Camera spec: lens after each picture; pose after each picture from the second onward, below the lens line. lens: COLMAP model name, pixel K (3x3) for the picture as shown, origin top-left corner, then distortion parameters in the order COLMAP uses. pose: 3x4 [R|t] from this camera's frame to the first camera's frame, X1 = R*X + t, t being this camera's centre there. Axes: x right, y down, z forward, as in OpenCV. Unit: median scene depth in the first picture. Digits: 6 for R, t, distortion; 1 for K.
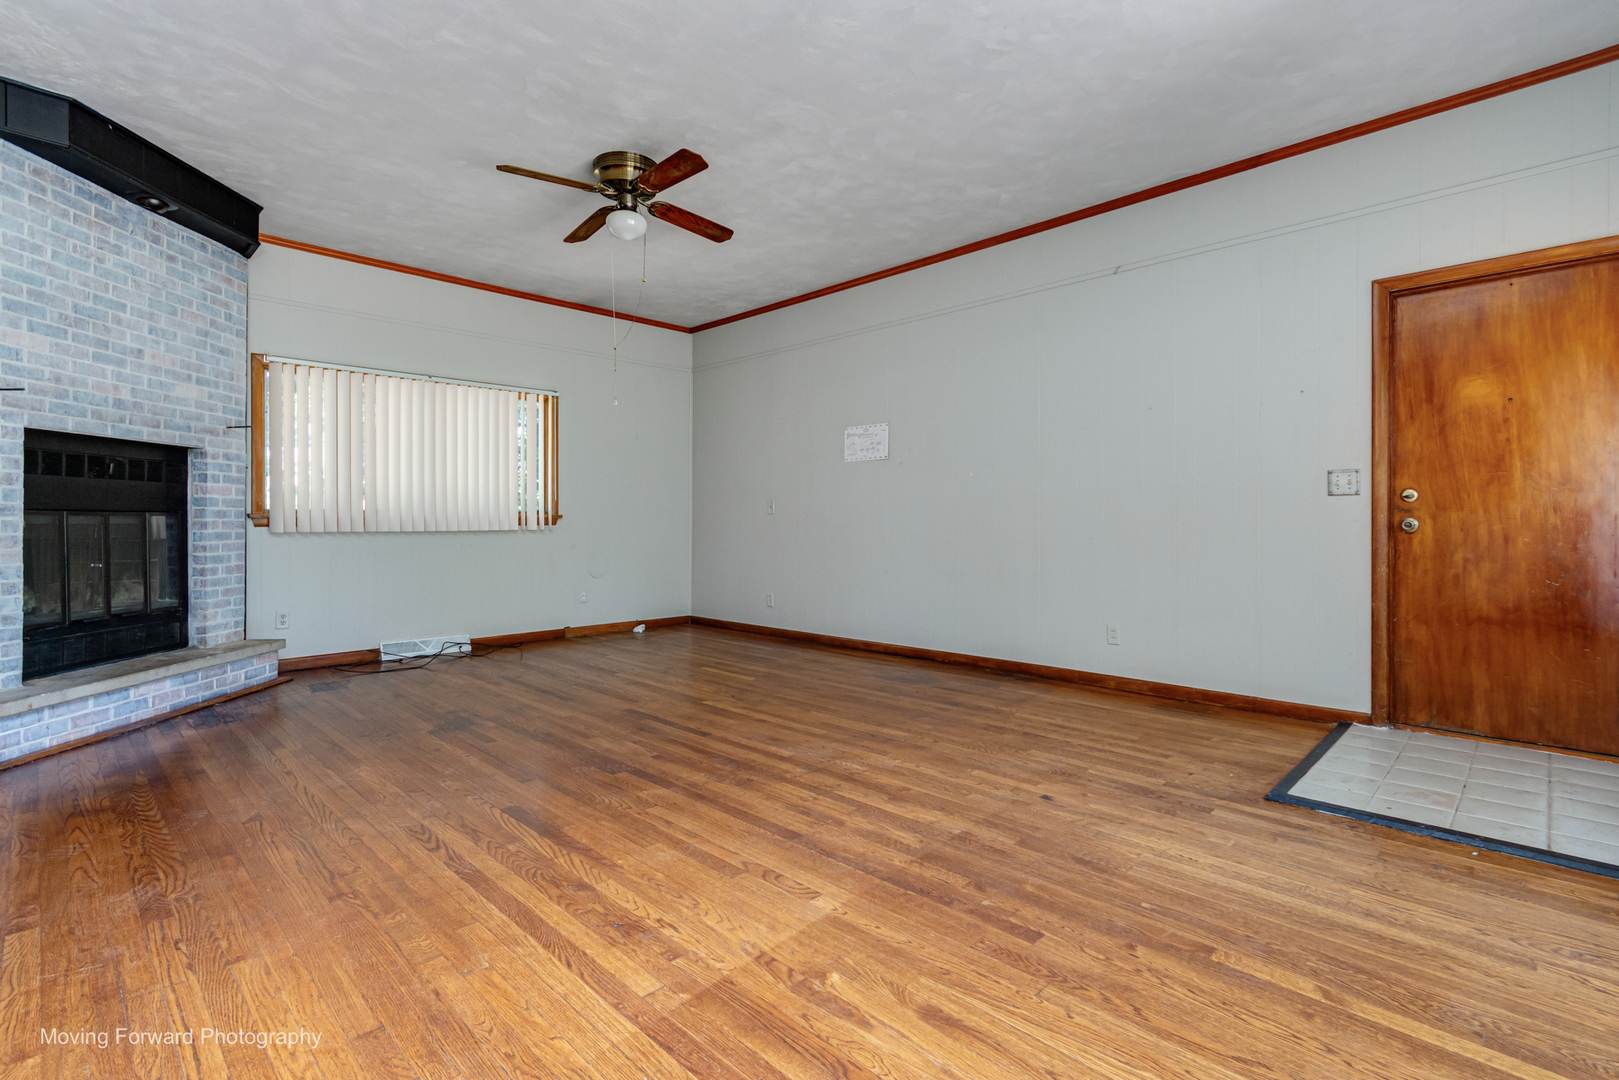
lens RADIAL K [[756.6, 0, 807.9], [0, 756.6, 520.6], [0, 0, 1]] dist [0.009725, -0.000587]
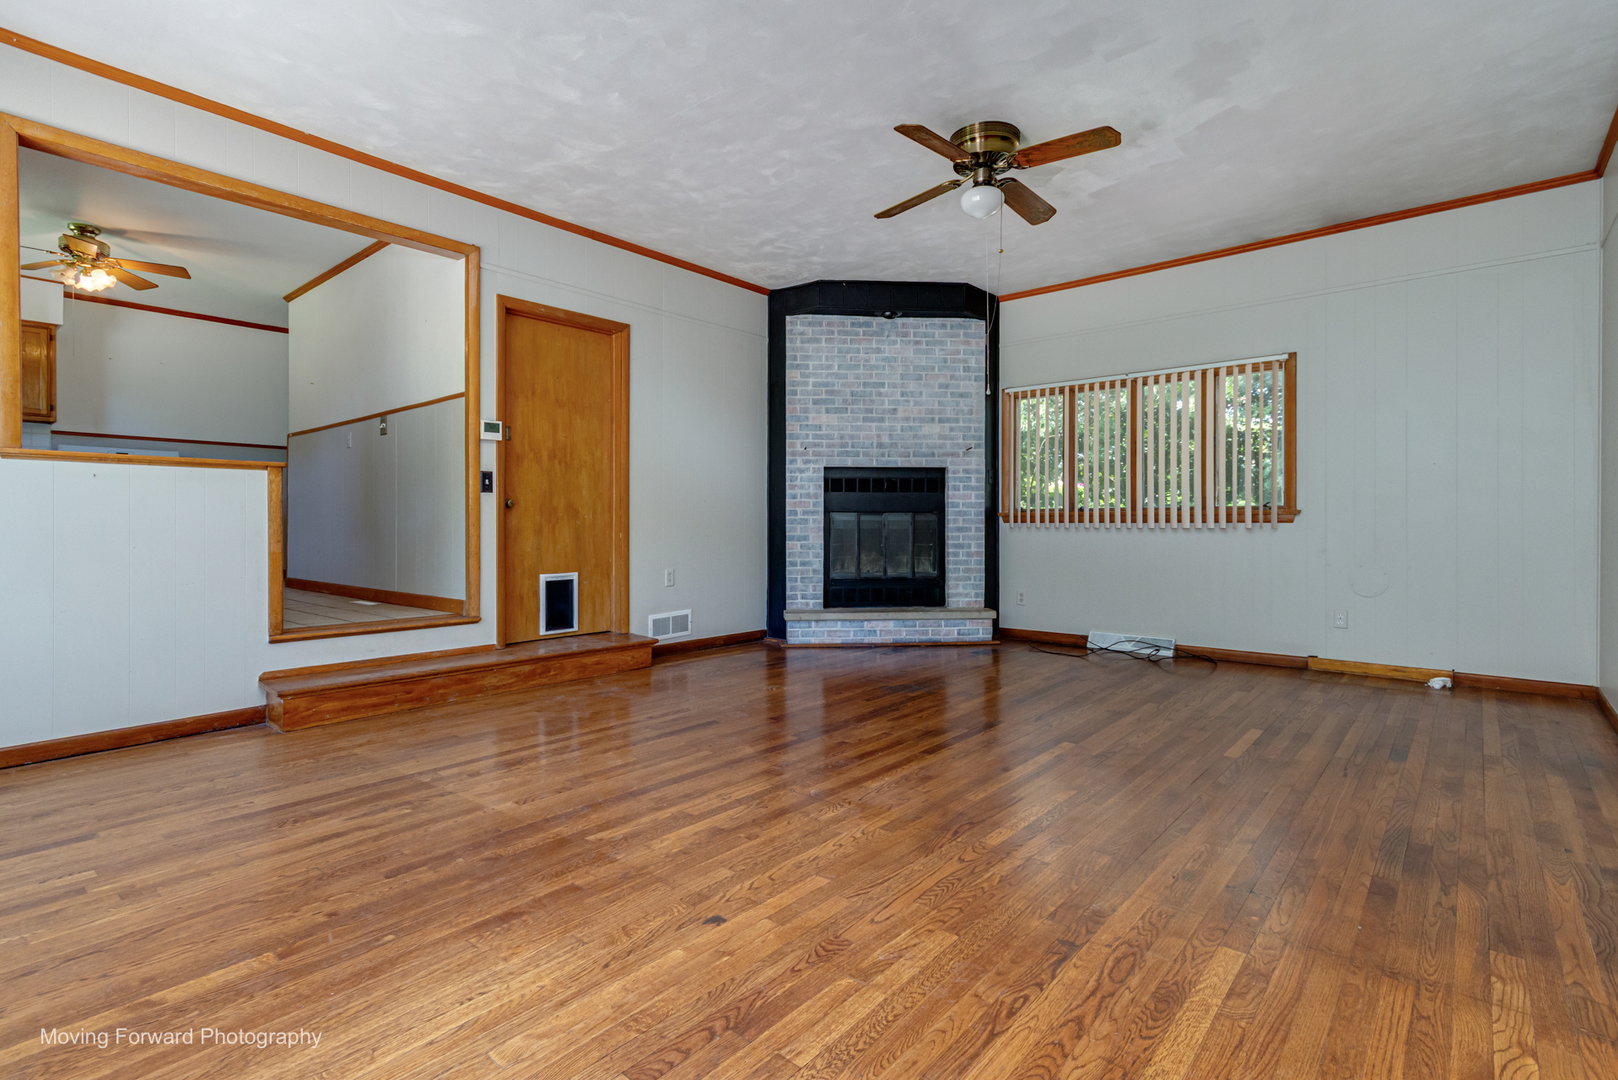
lens RADIAL K [[776.3, 0, 809.6], [0, 776.3, 519.0], [0, 0, 1]] dist [0.007005, 0.001671]
pose [[0.071180, -0.002775, -0.997460, 0.805570], [0.000779, 0.999996, -0.002727, 0.007013], [0.997463, -0.000582, 0.071181, 0.821364]]
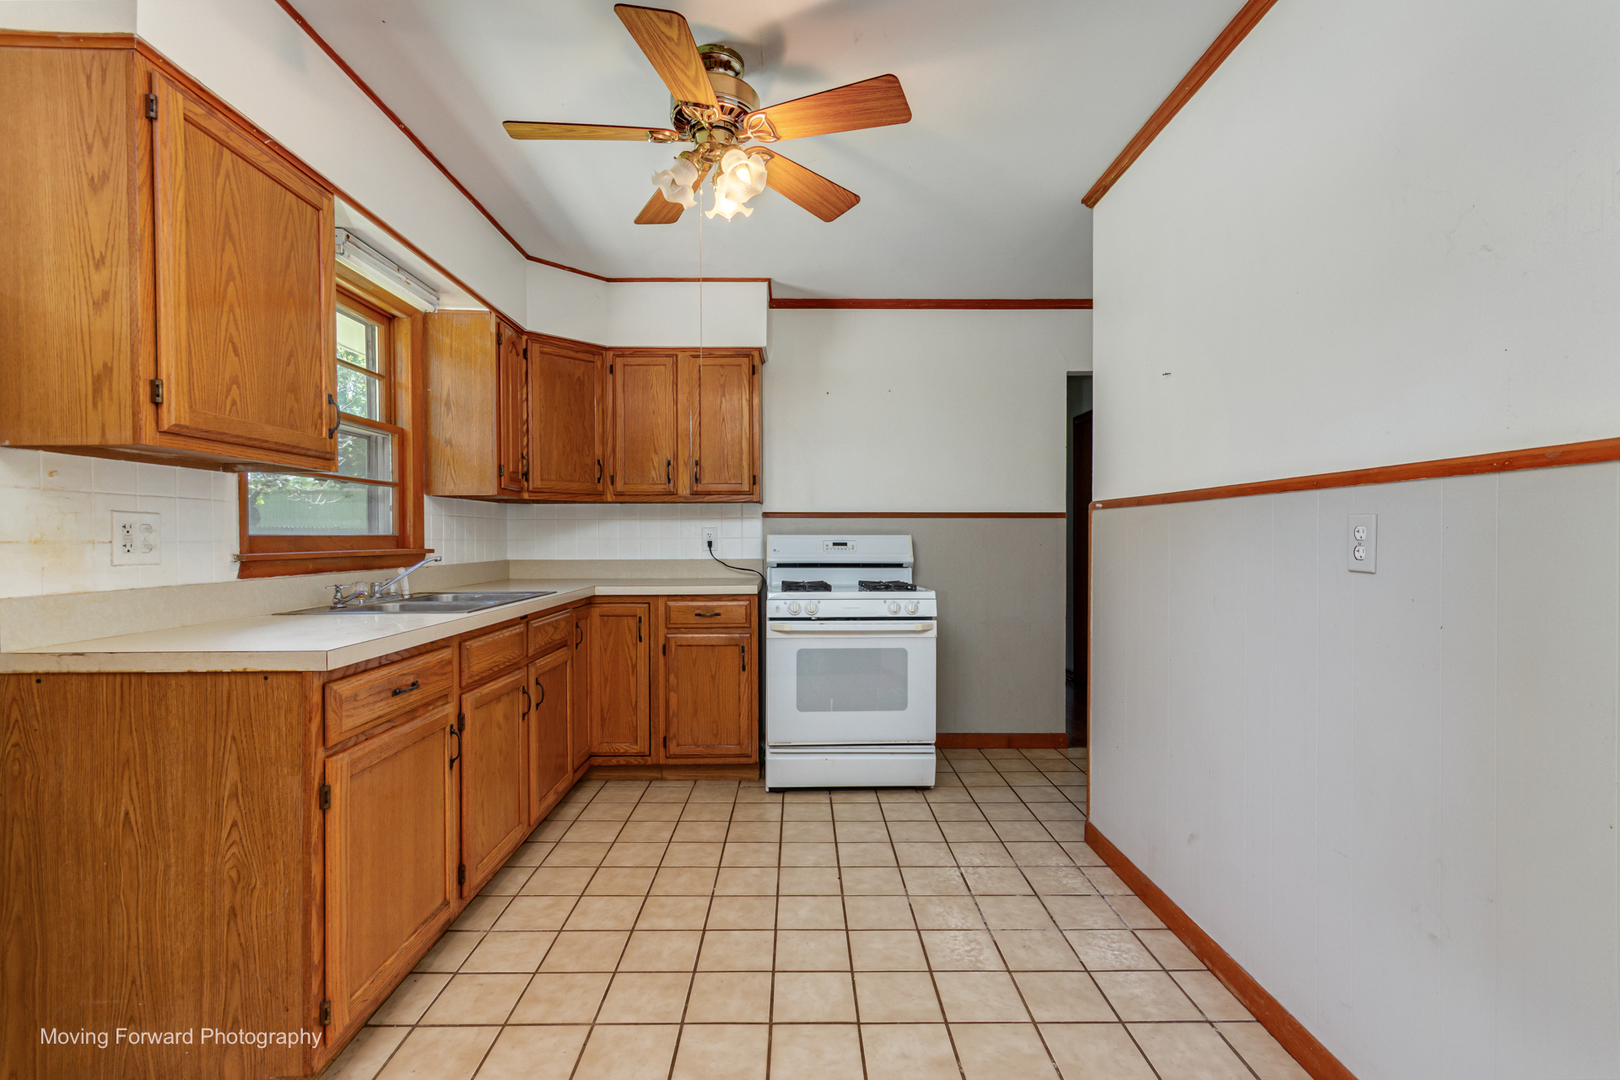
lens RADIAL K [[746.9, 0, 810.0], [0, 746.9, 540.0], [0, 0, 1]] dist [0.001752, 0.000251]
pose [[-0.698465, 0.008189, -0.715597, -0.384831], [0.005439, 0.999966, 0.006134, -0.172813], [0.715624, 0.000392, -0.698486, 0.034018]]
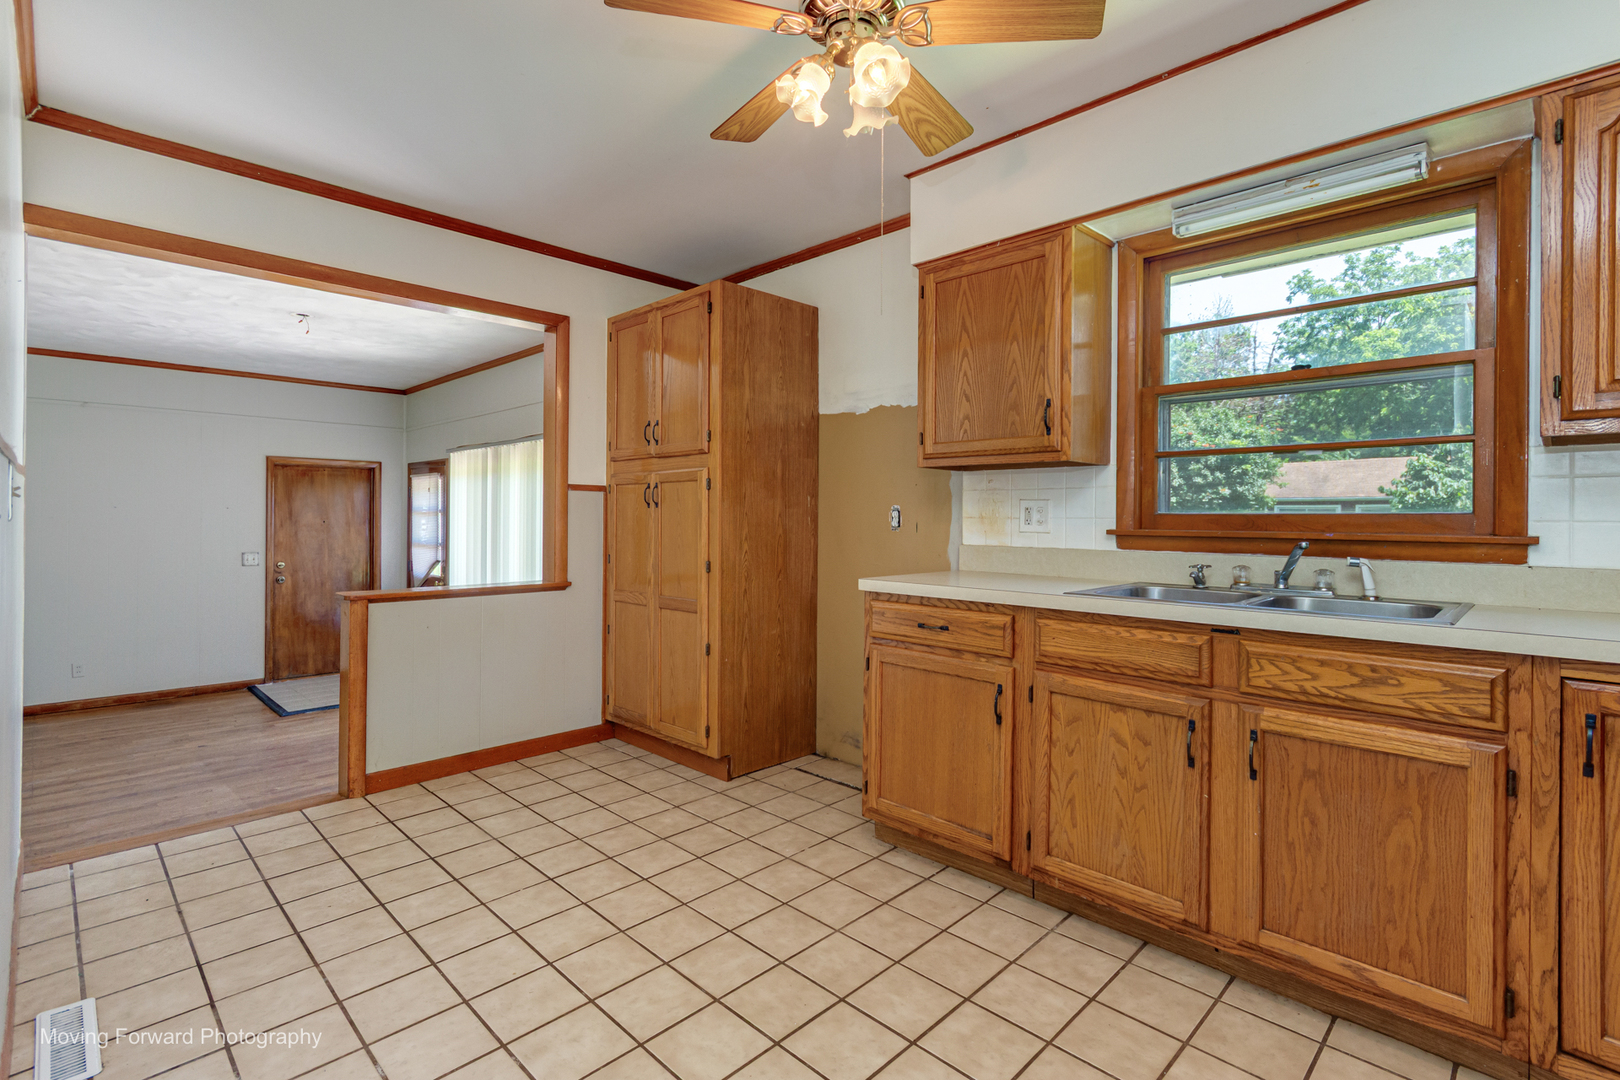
lens RADIAL K [[754.3, 0, 811.9], [0, 754.3, 515.0], [0, 0, 1]] dist [0.000309, 0.000158]
pose [[-0.004525, 0.005797, 0.999973, -1.257292], [-0.006153, 0.999964, -0.005825, -0.168132], [-0.999971, -0.006179, -0.004489, -0.408031]]
